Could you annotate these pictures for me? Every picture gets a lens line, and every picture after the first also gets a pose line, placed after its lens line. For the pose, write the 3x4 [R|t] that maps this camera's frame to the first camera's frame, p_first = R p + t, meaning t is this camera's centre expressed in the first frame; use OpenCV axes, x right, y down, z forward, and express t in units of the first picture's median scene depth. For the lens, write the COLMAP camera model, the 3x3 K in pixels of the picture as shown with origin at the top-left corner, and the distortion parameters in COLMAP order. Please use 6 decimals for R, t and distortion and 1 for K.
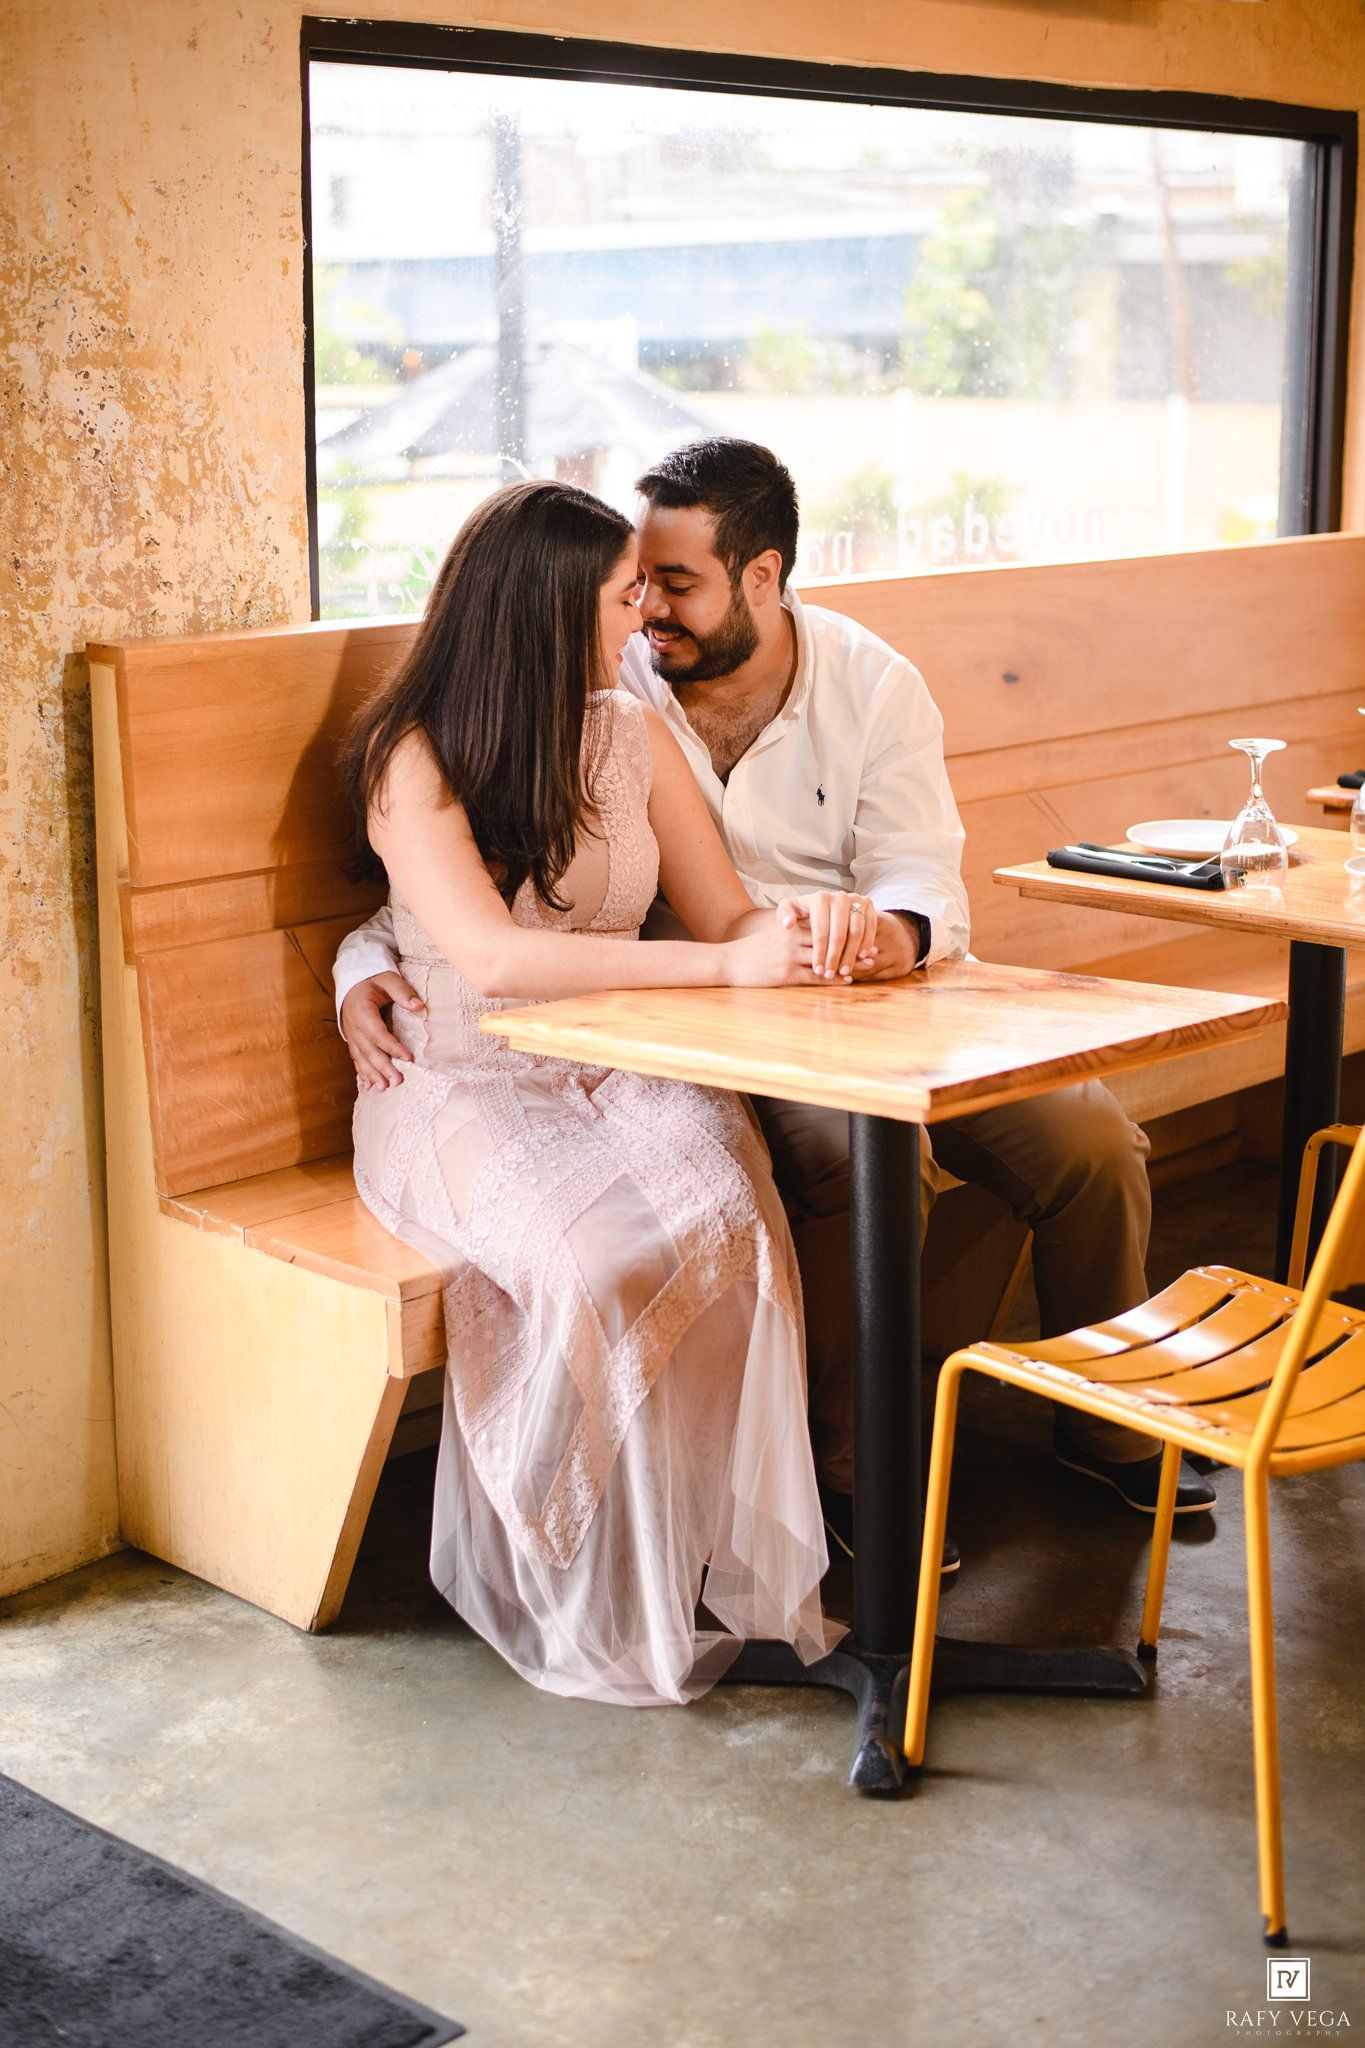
lens RADIAL K [[2938.2, 0, 685.1], [0, 2938.2, 931.4], [0, 0, 1]] dist [-0.087442, -0.012042]
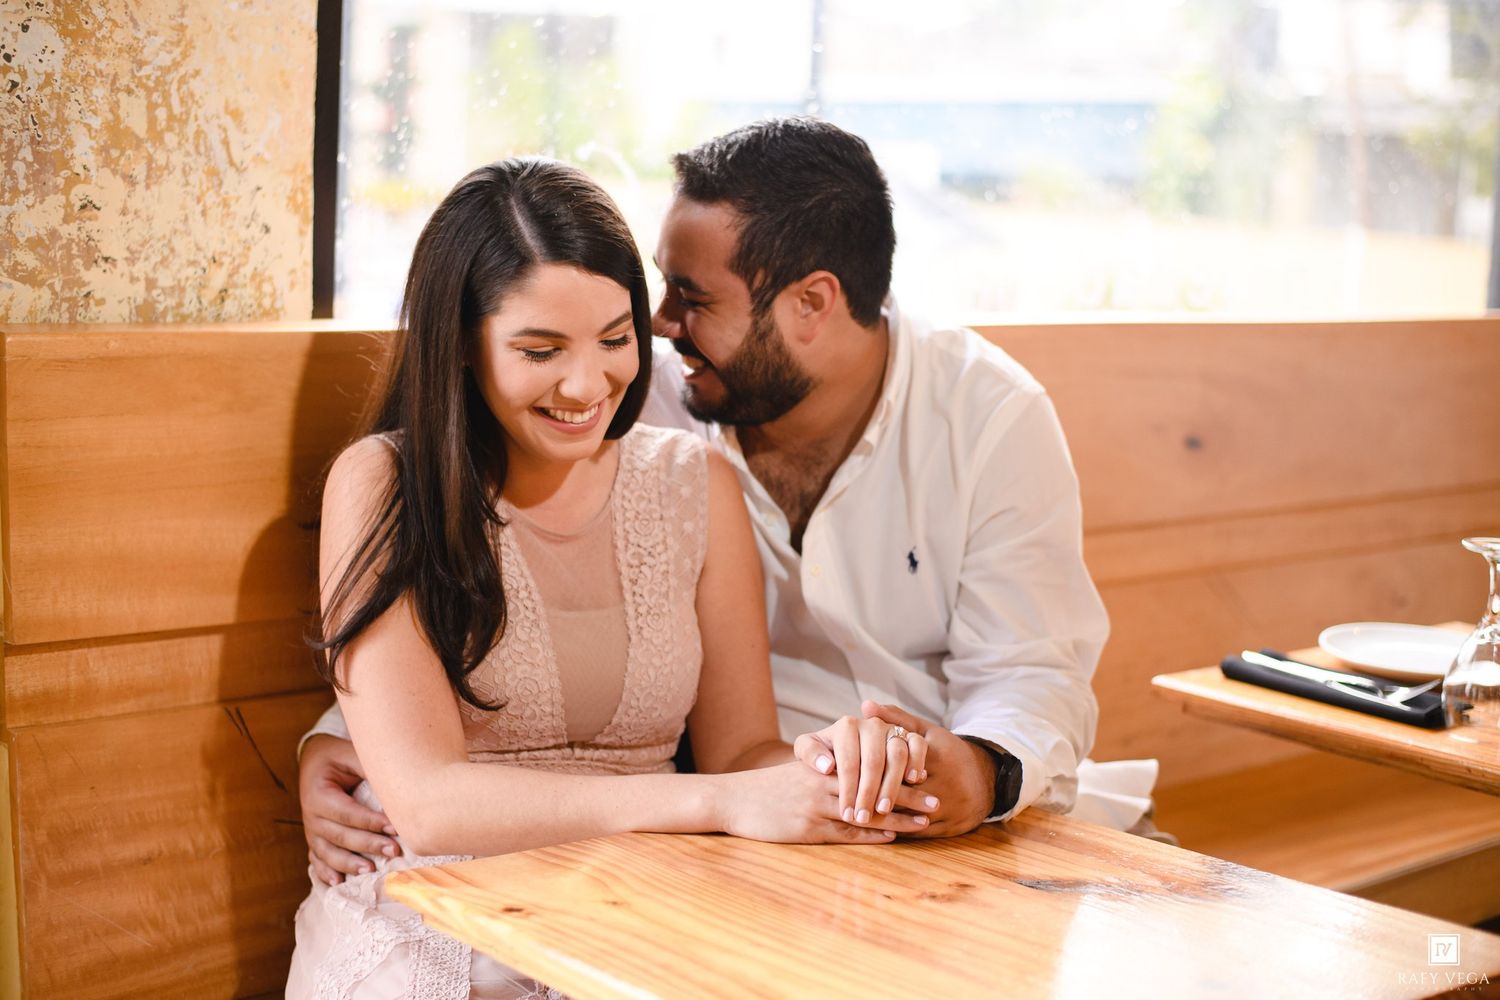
lens RADIAL K [[2185.3, 0, 750.0], [0, 2185.3, 500.0], [0, 0, 1]] dist [-0.111043, 0.083901]
pose [[0.993183, 0.060525, -0.099620, 0.057937], [-0.065826, 0.996536, -0.050817, -0.035332], [0.096199, 0.057029, 0.993727, 0.436599]]
